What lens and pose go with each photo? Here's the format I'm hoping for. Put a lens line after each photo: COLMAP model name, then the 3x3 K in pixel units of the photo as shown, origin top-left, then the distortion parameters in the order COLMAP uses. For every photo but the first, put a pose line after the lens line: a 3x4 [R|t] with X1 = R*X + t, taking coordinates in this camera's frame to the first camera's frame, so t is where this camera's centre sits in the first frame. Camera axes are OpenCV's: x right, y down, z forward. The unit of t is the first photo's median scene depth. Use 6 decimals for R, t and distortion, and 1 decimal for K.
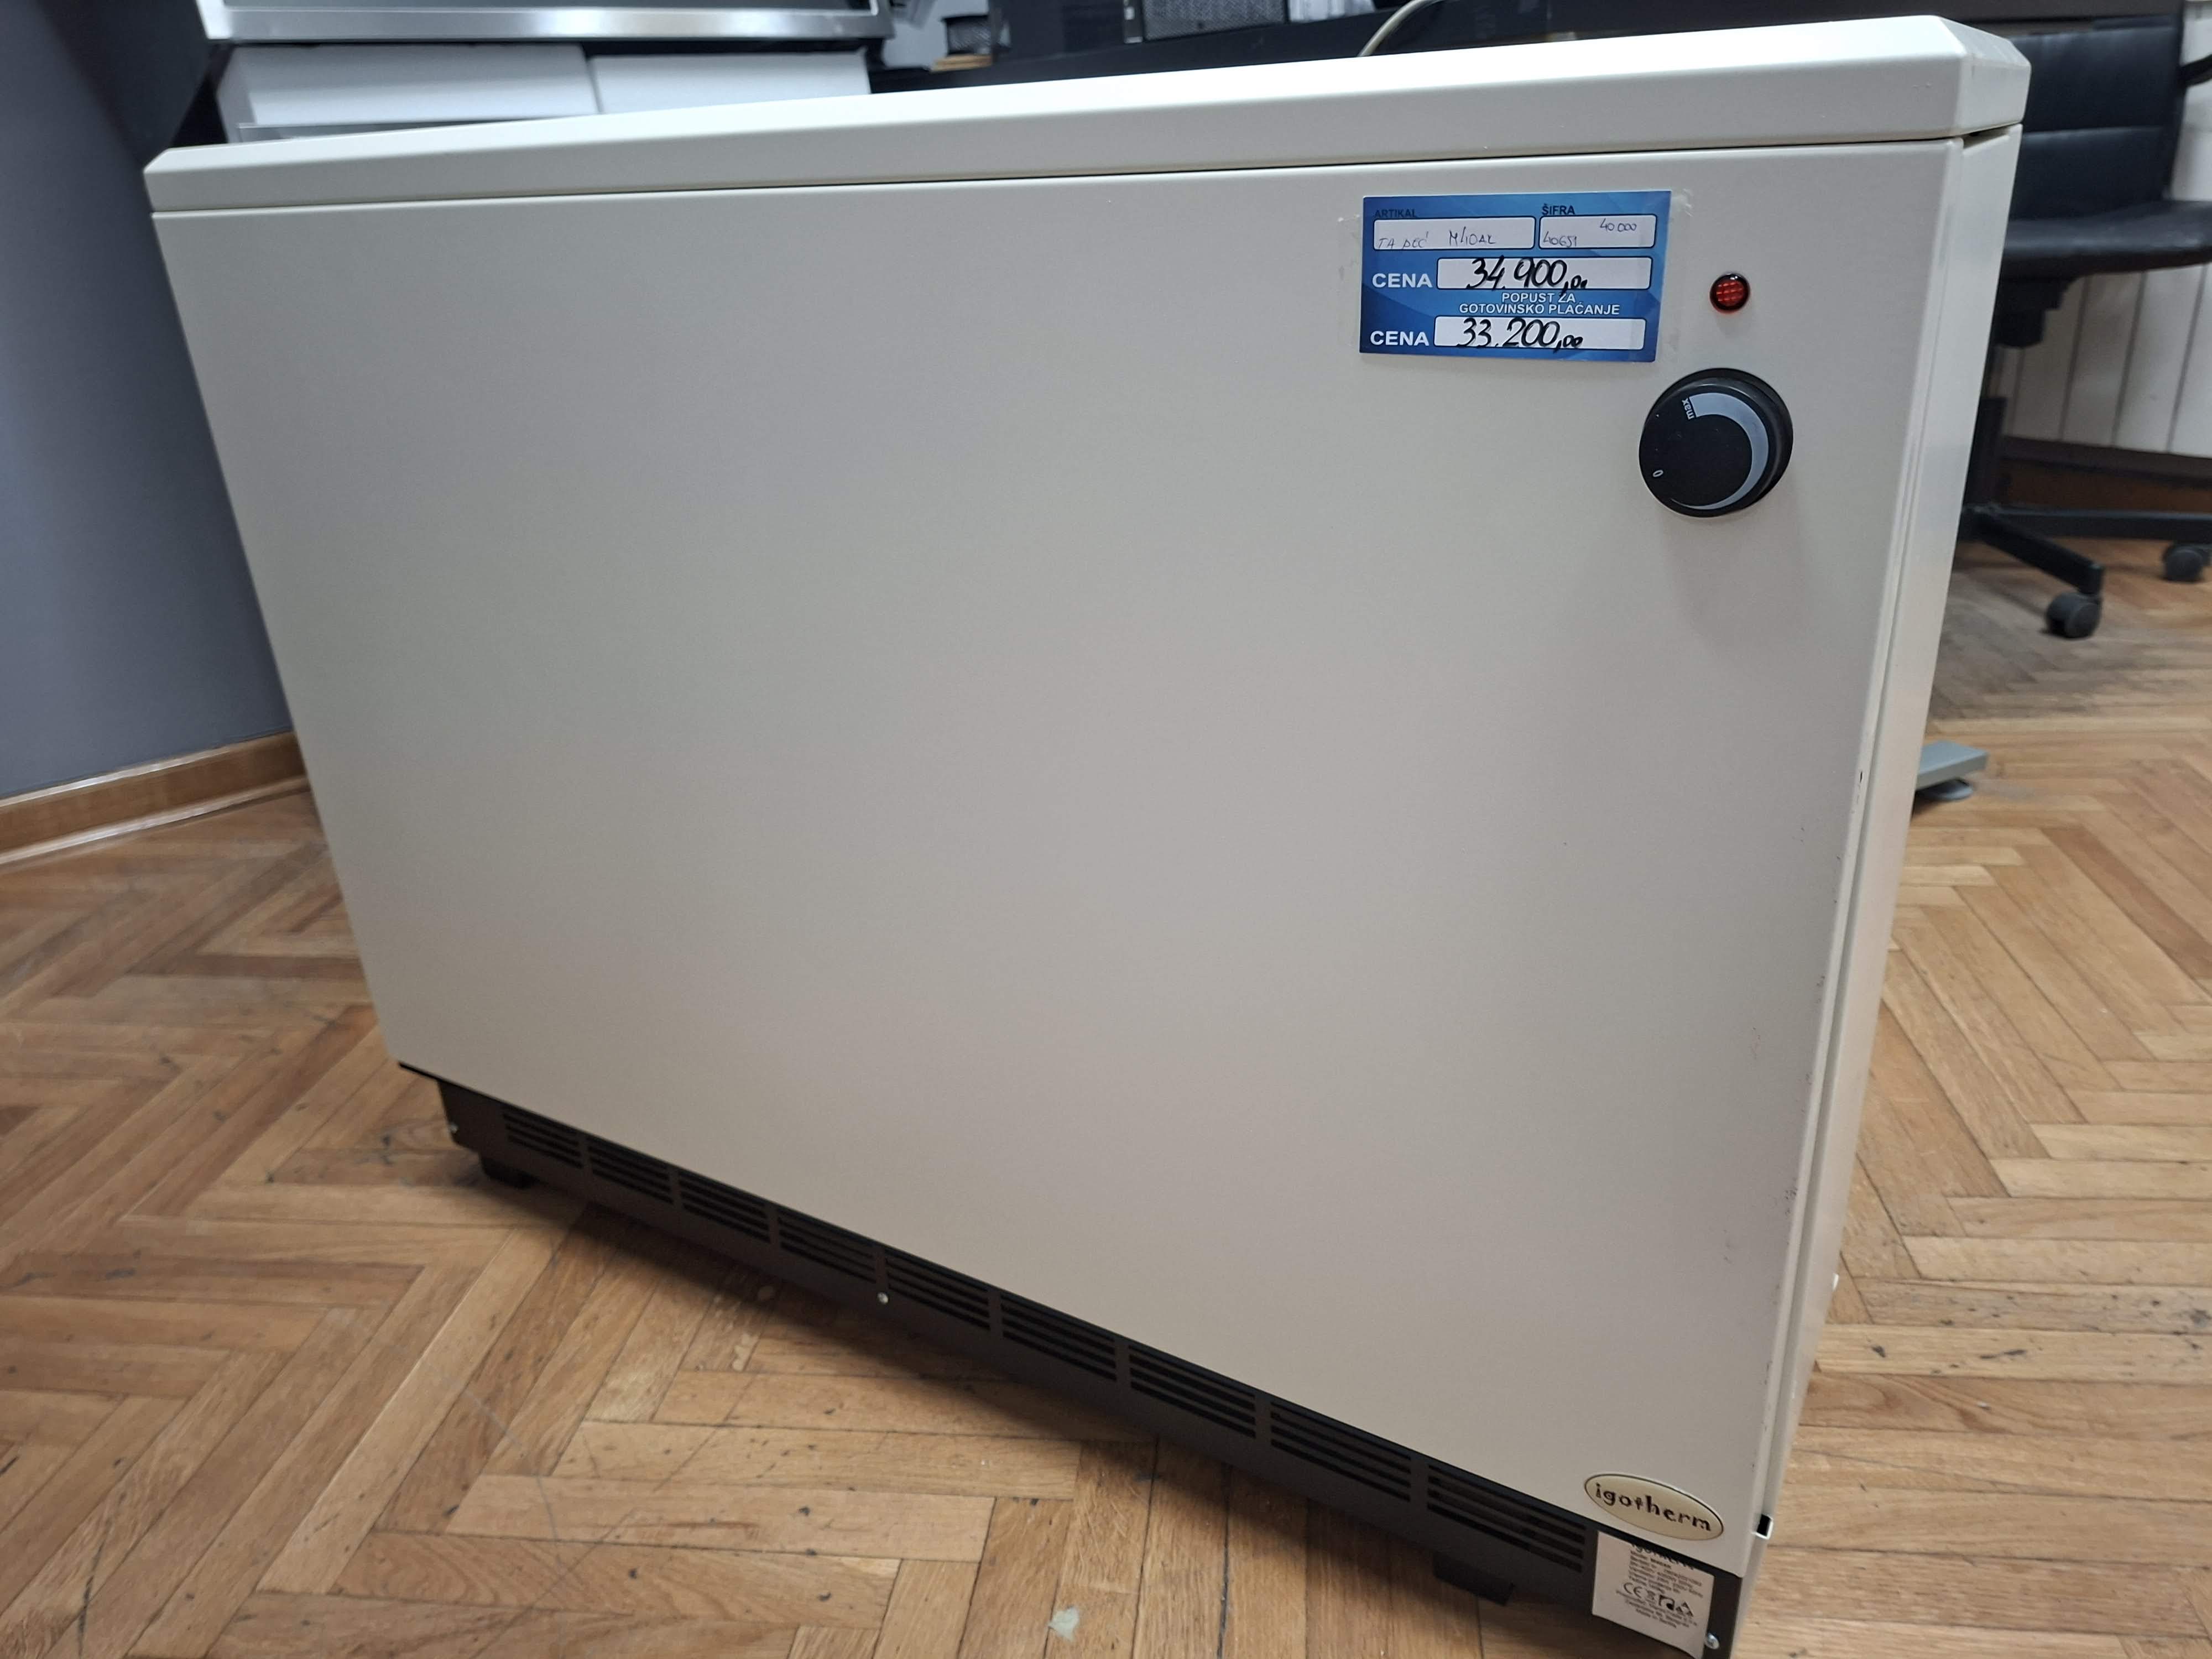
lens RADIAL K [[1557.0, 0, 1120.3], [0, 1557.0, 836.1], [0, 0, 1]] dist [0.038386, -0.052532]
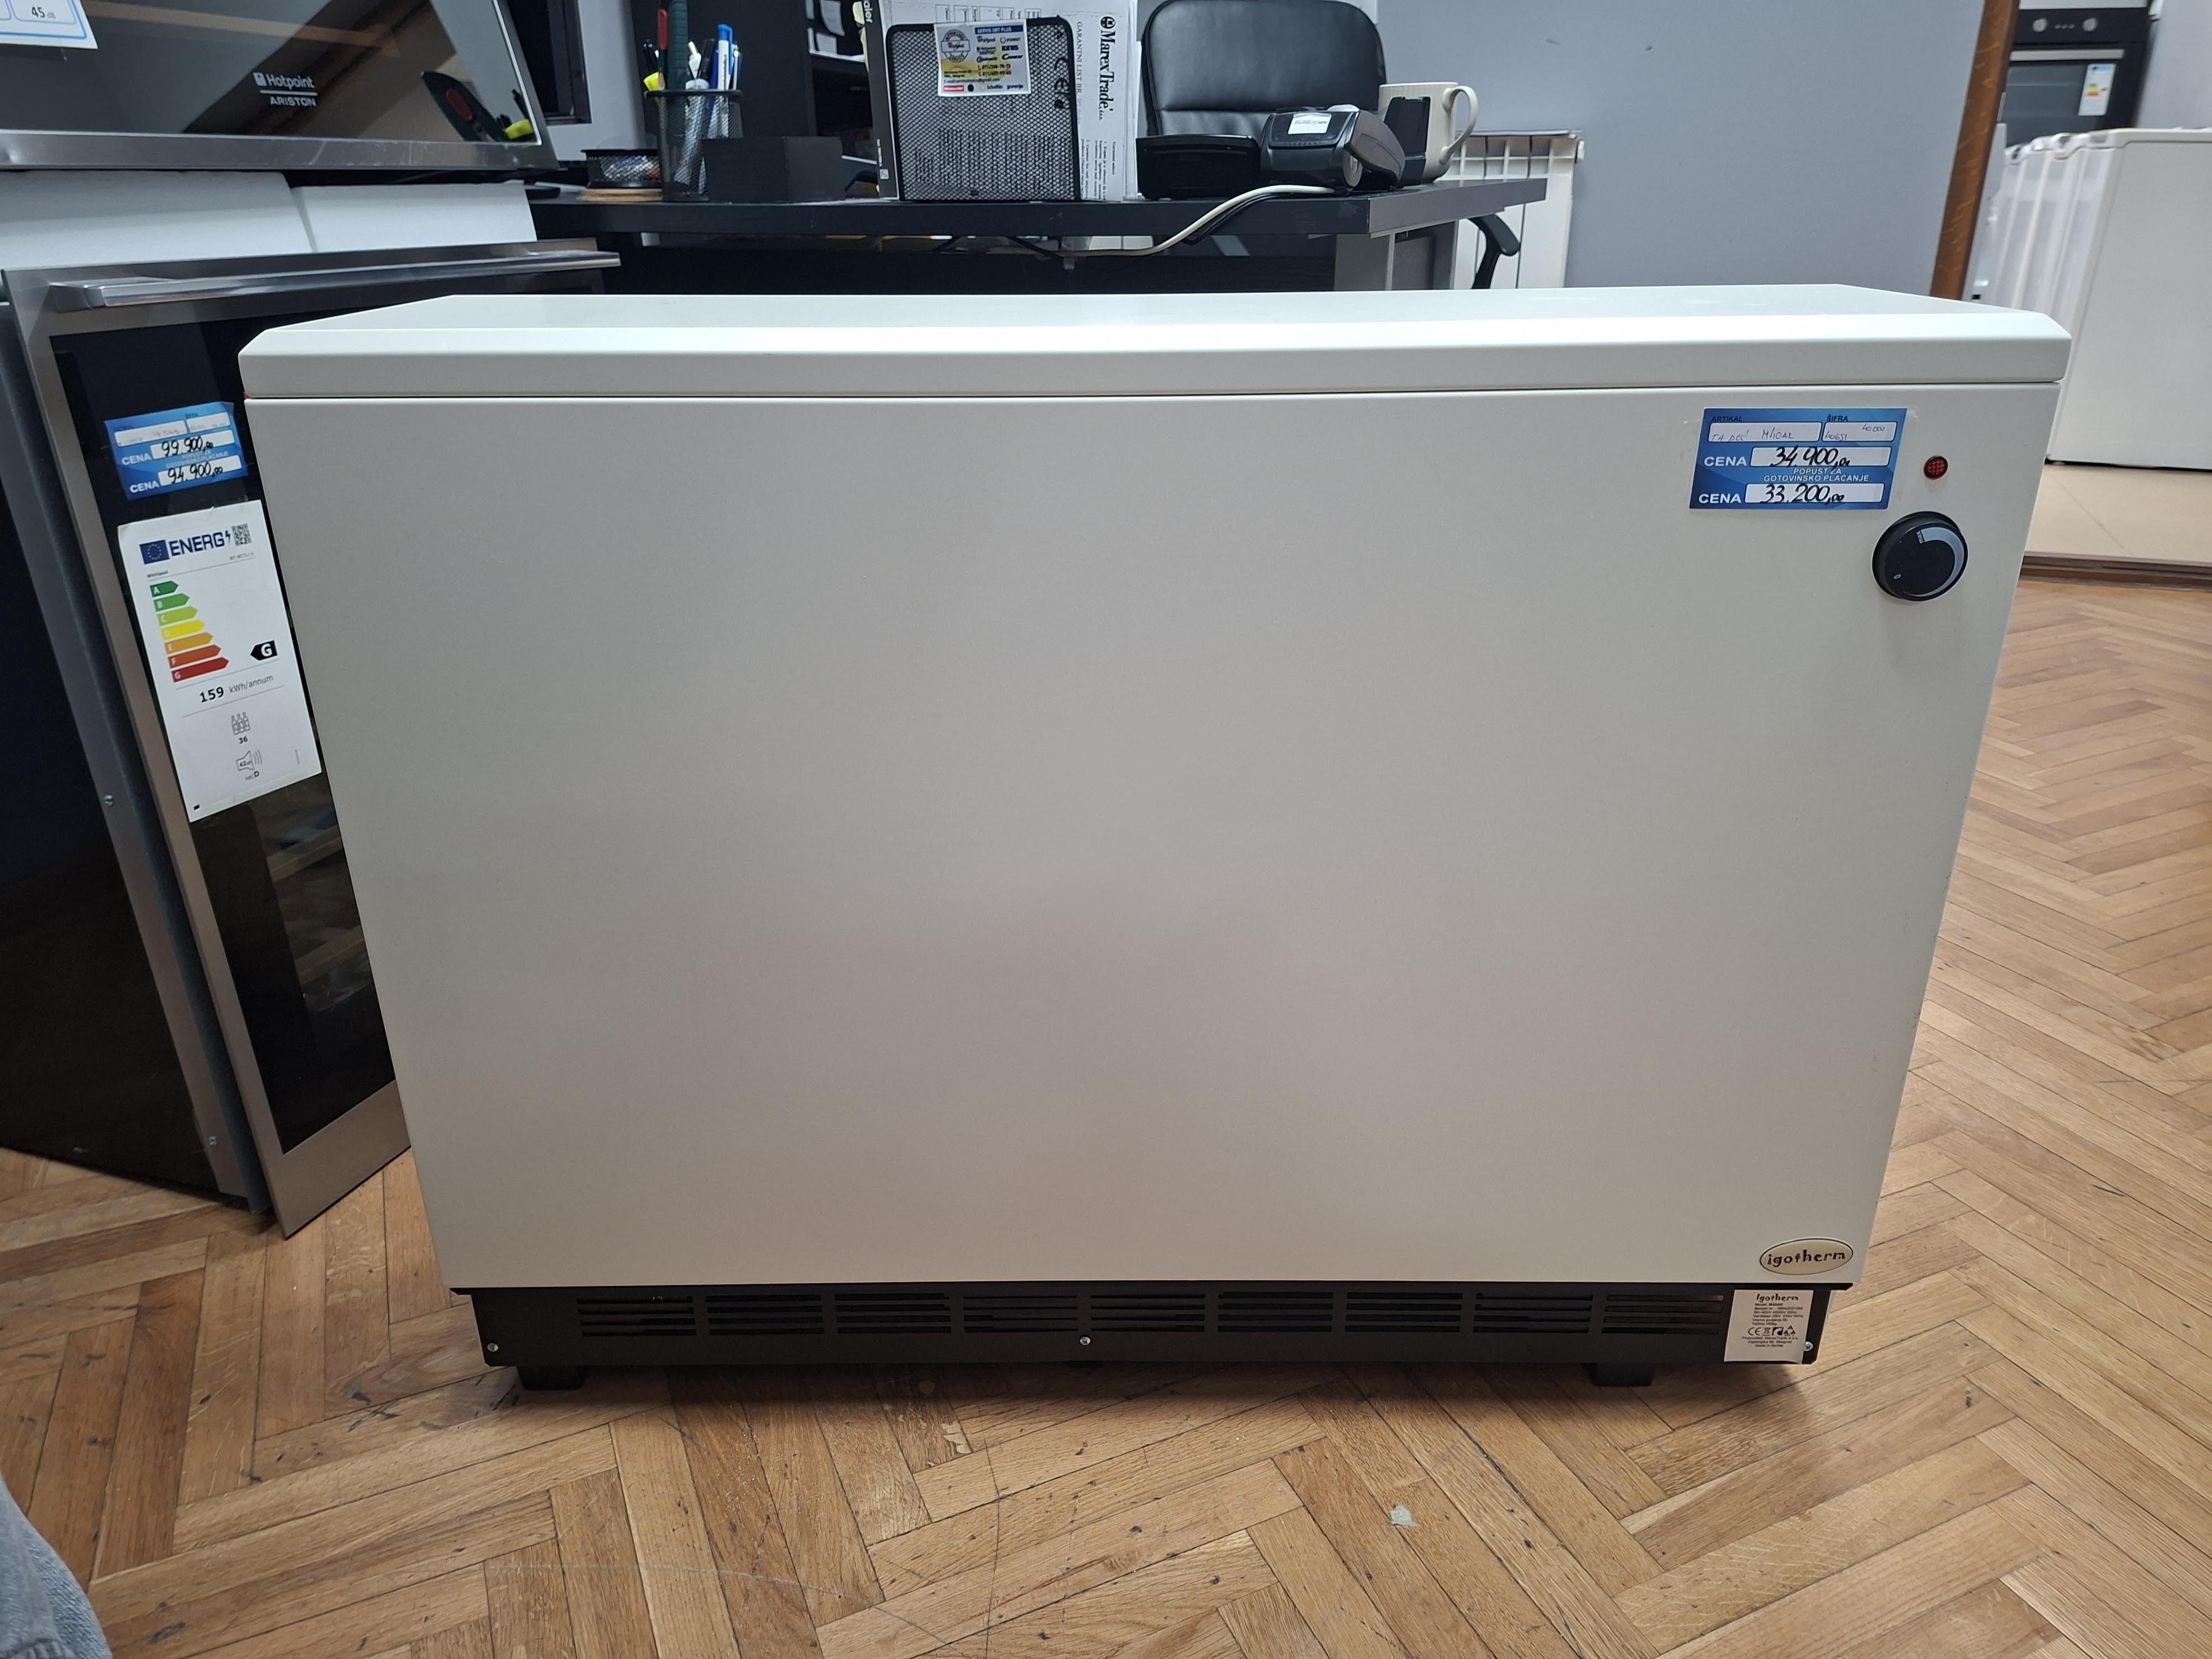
lens RADIAL K [[1548.7, 0, 1104.5], [0, 1548.7, 857.1], [0, 0, 1]] dist [0.034779, -0.043679]
pose [[0.858844, -0.166581, 0.484394, -0.733245], [0.177860, 0.983788, 0.022970, -0.079493], [-0.480367, 0.066426, 0.874548, 0.002045]]
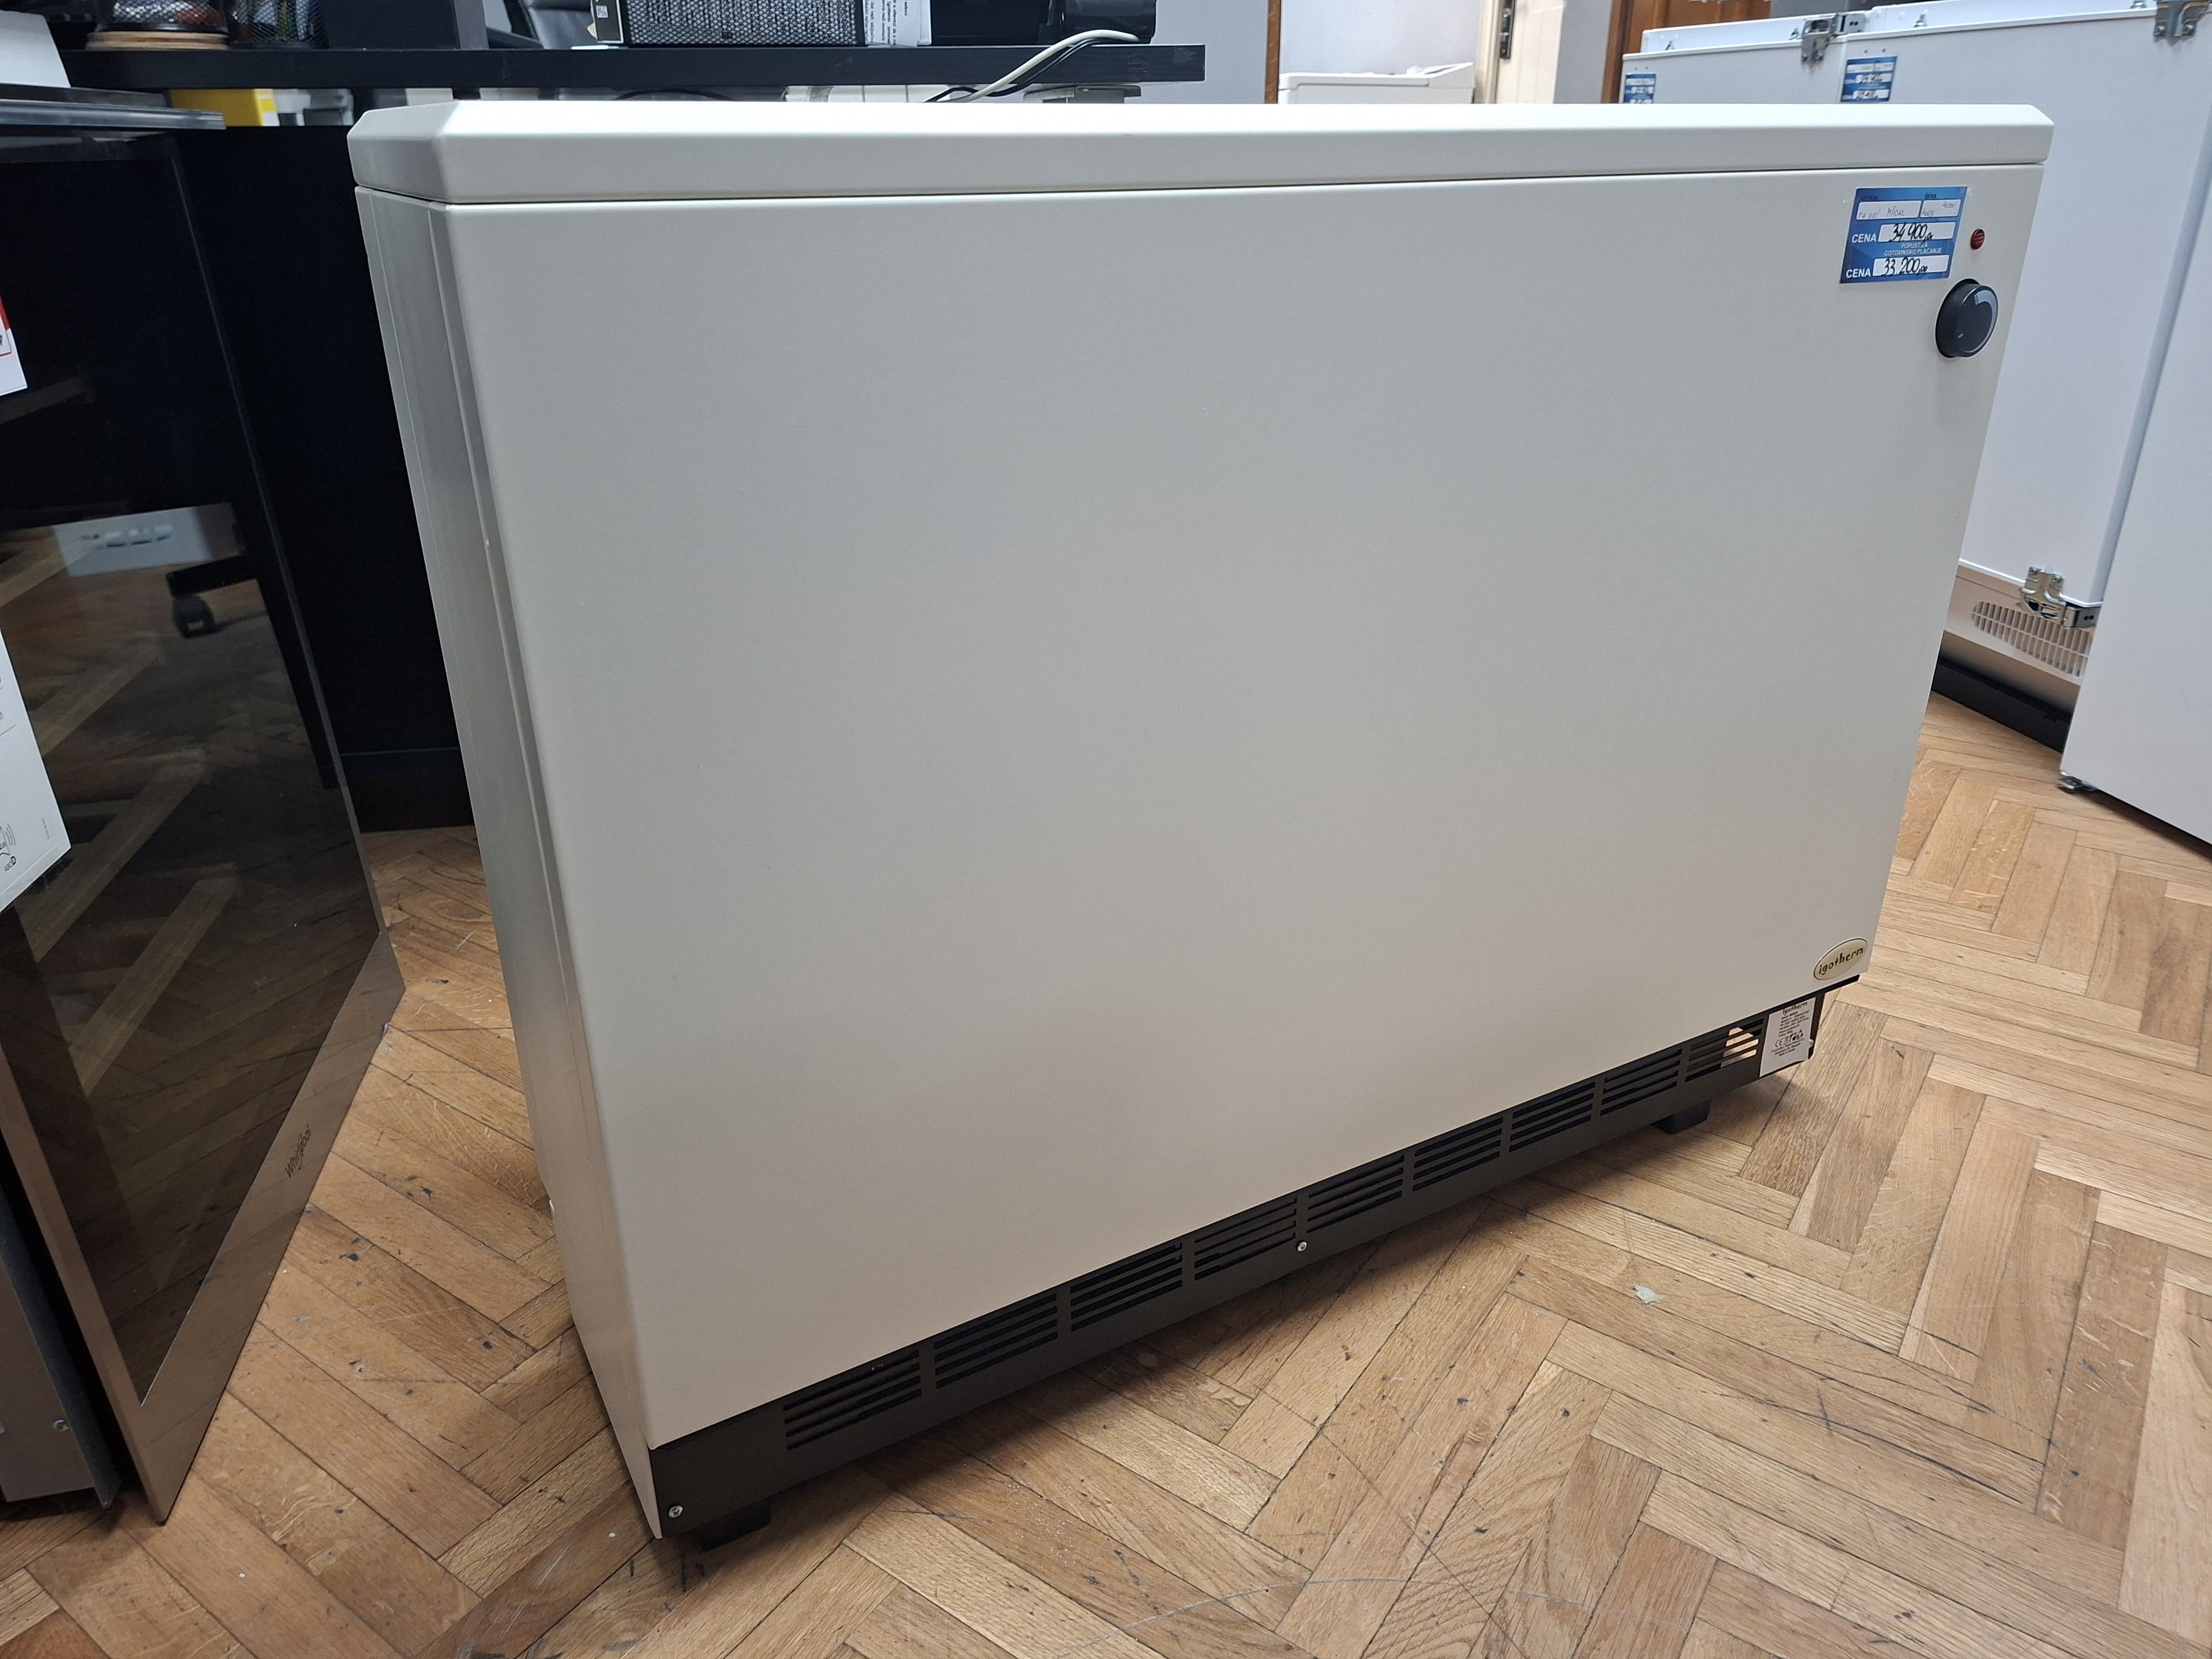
lens RADIAL K [[1550.4, 0, 1106.0], [0, 1550.4, 829.5], [0, 0, 1]] dist [0.028891, -0.032516]
pose [[0.478036, -0.313830, 0.820361, -1.156693], [0.340231, 0.927235, 0.156457, -0.199952], [-0.809768, 0.204320, 0.550026, 0.567820]]
